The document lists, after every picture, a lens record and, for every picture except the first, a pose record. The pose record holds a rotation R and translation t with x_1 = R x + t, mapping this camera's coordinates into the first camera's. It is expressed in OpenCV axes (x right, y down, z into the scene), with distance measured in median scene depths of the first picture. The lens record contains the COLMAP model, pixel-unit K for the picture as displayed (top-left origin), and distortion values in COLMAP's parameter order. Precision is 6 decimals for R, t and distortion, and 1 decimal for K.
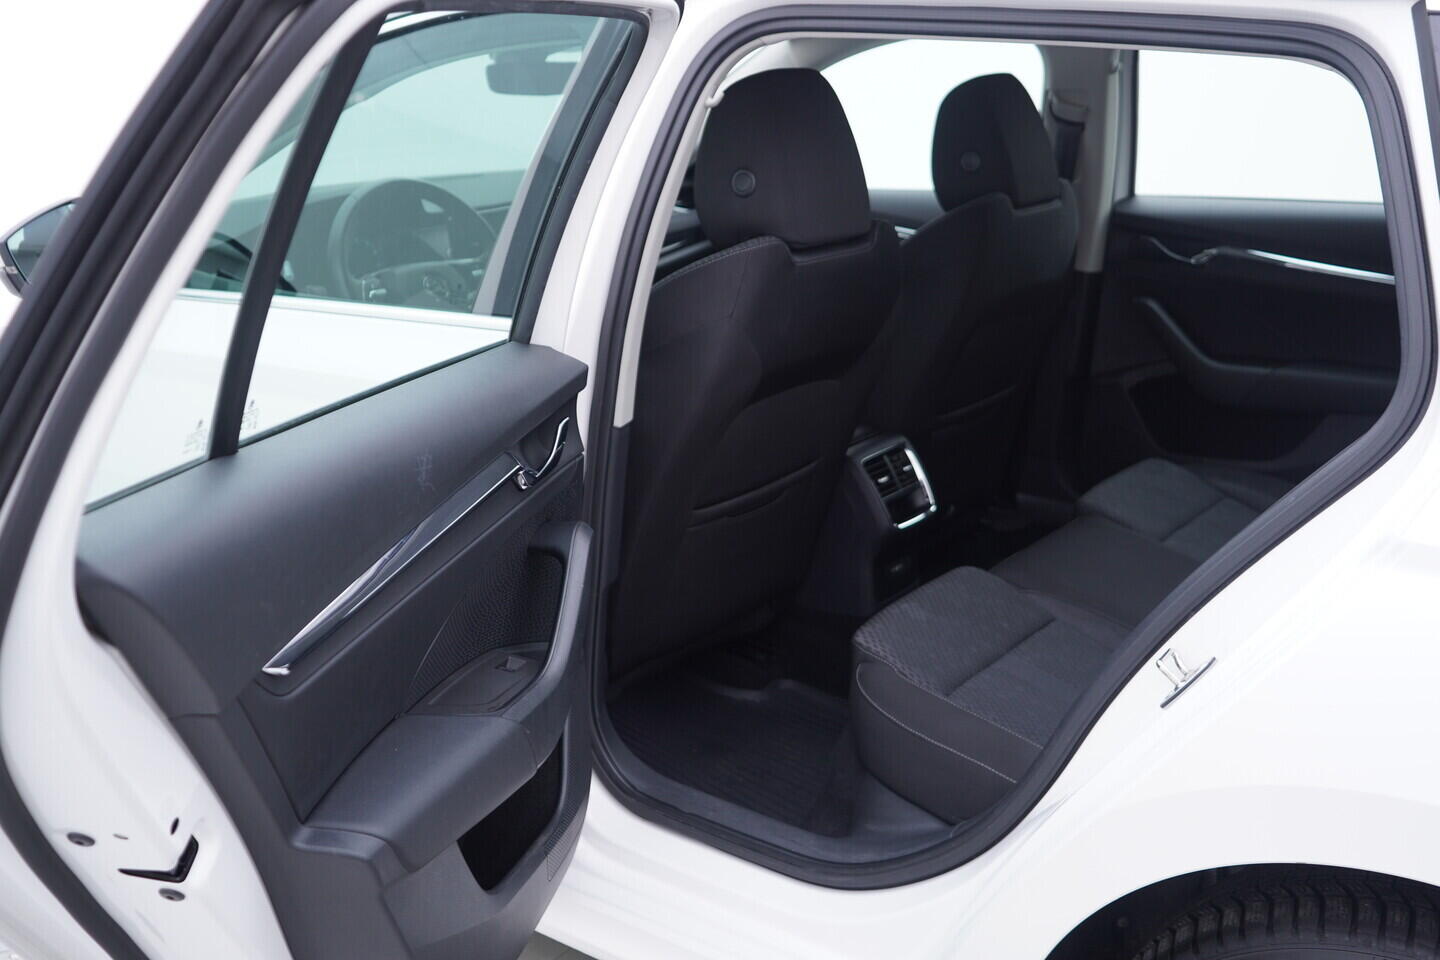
lens RADIAL K [[1457.5, 0, 728.5], [0, 1457.5, 470.6], [0, 0, 1]] dist [-0.002453, 0.018874]
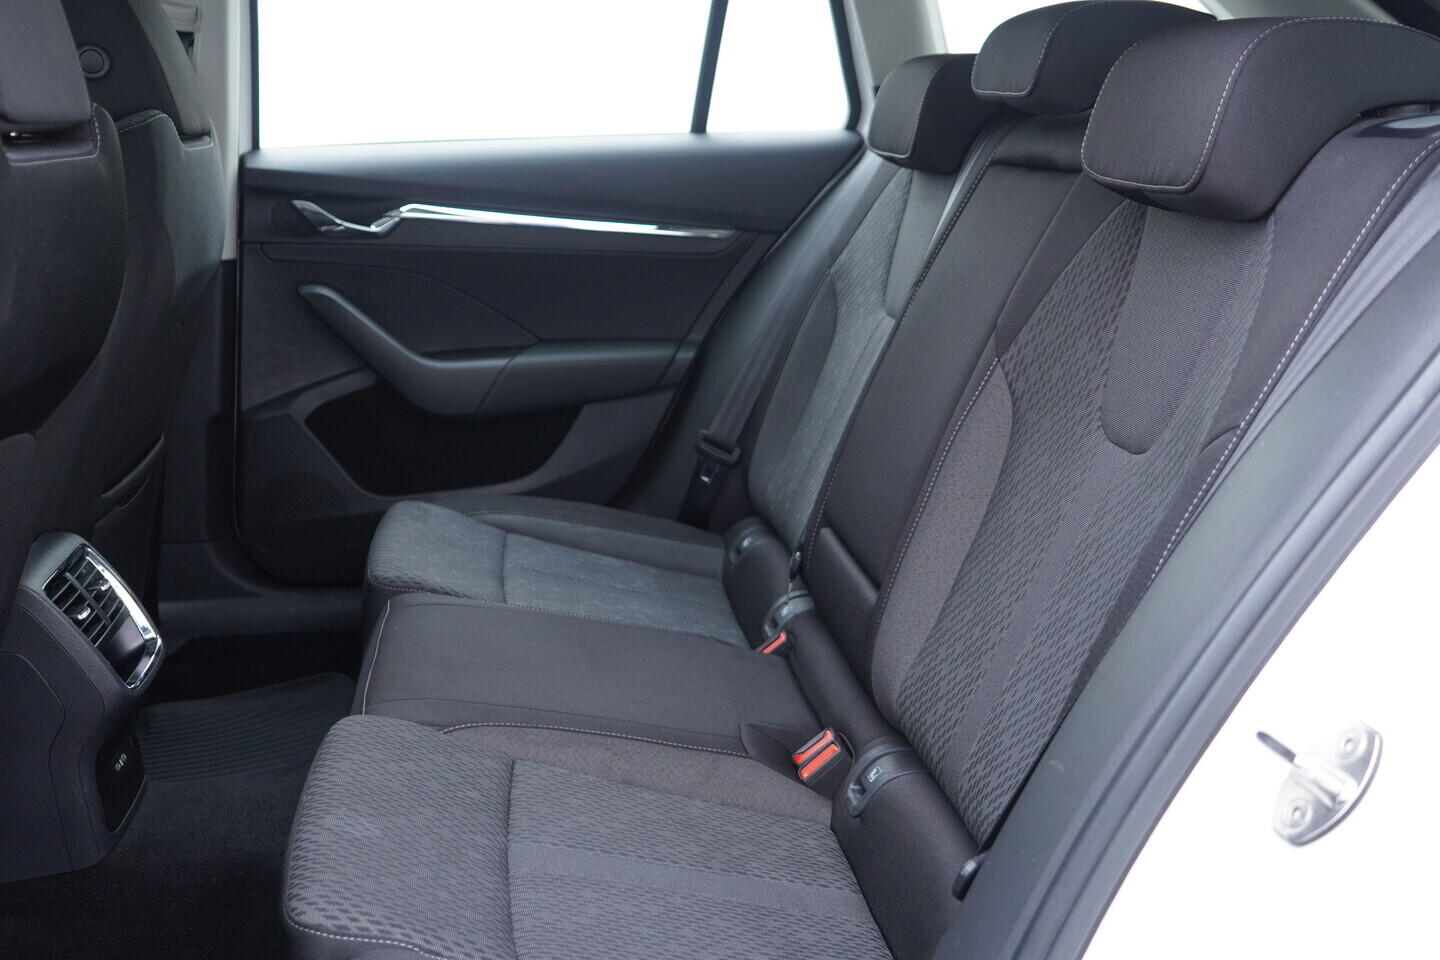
lens RADIAL K [[1457.5, 0, 728.5], [0, 1457.5, 470.6], [0, 0, 1]] dist [-0.002453, 0.018874]
pose [[0.687223, -0.164913, 0.707480, -0.097385], [0.202091, 0.978848, 0.031863, -0.013252], [-0.697770, 0.121078, 0.706015, 0.387750]]
